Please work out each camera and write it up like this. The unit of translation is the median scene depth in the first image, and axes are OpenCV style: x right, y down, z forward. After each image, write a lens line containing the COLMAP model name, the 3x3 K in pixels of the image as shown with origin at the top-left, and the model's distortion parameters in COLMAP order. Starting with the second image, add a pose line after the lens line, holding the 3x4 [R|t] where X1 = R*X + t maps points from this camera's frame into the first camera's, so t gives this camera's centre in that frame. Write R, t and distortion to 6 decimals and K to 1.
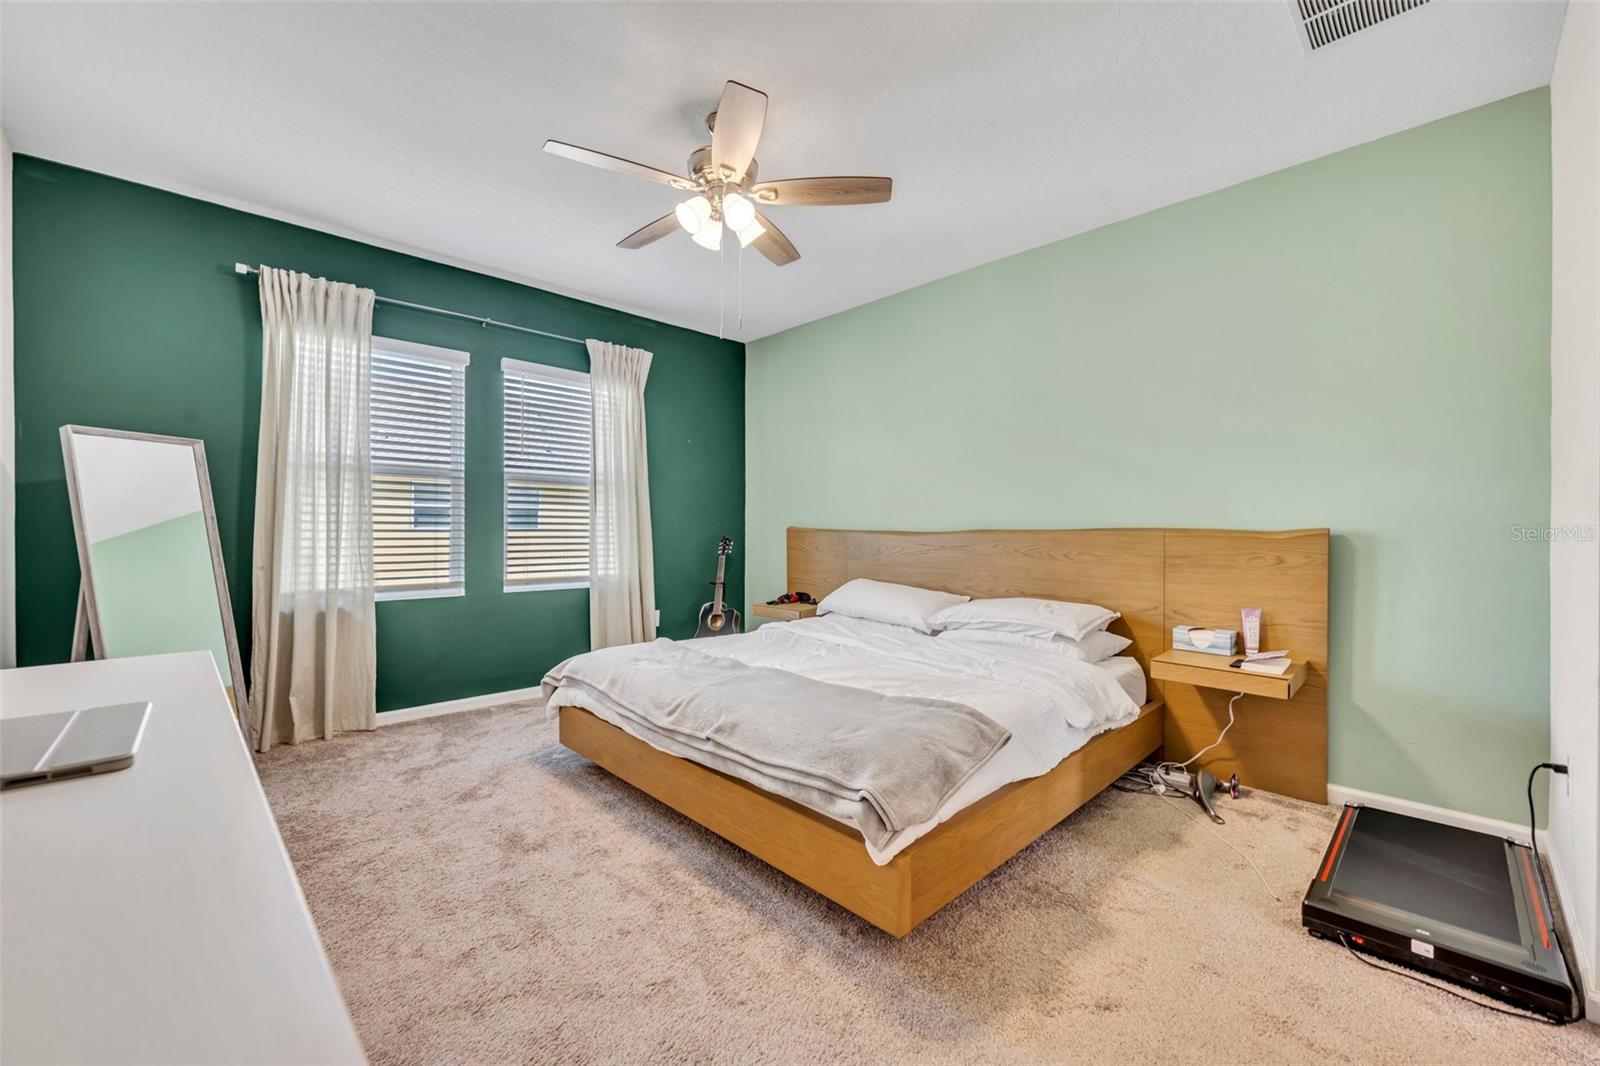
lens RADIAL K [[647.2, 0, 783.7], [0, 647.2, 527.8], [0, 0, 1]] dist [-0.001375, -0.000055]
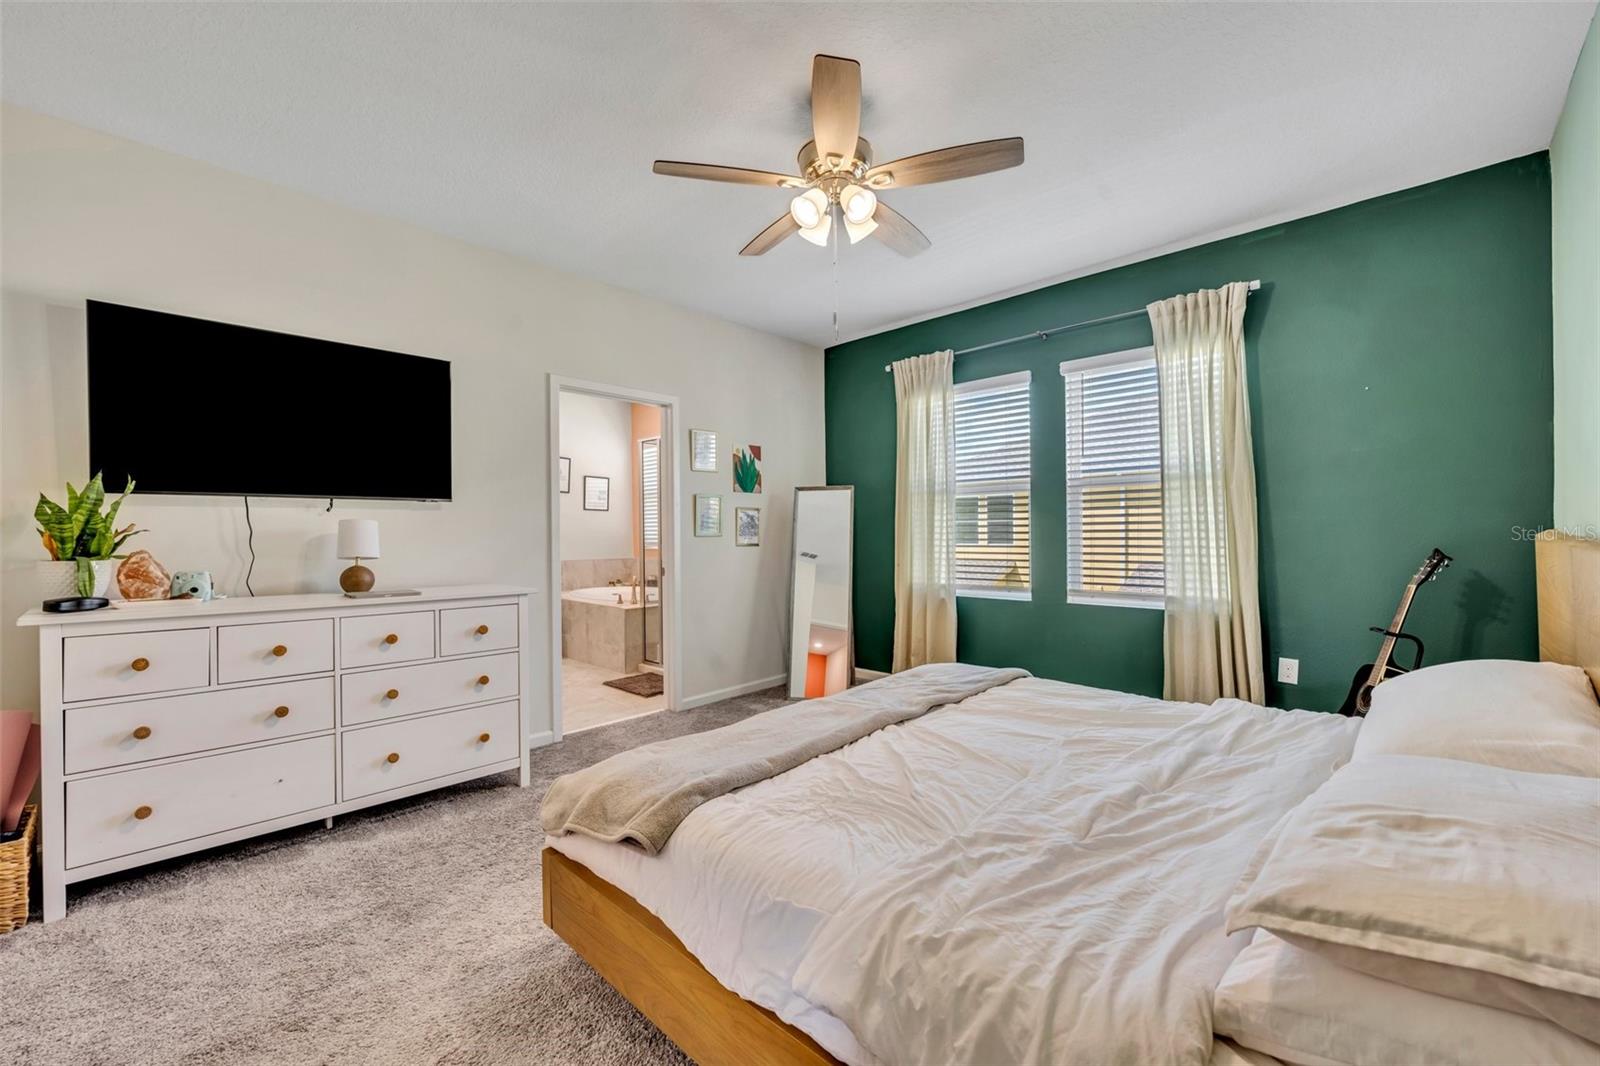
lens RADIAL K [[641.2, 0, 815.5], [0, 641.2, 532.0], [0, 0, 1]] dist [0.014339, -0.000112]
pose [[0.051098, -0.003878, -0.998686, 0.542859], [0.014152, 0.999895, -0.003158, -0.009234], [0.998593, -0.013972, 0.051147, 0.598646]]
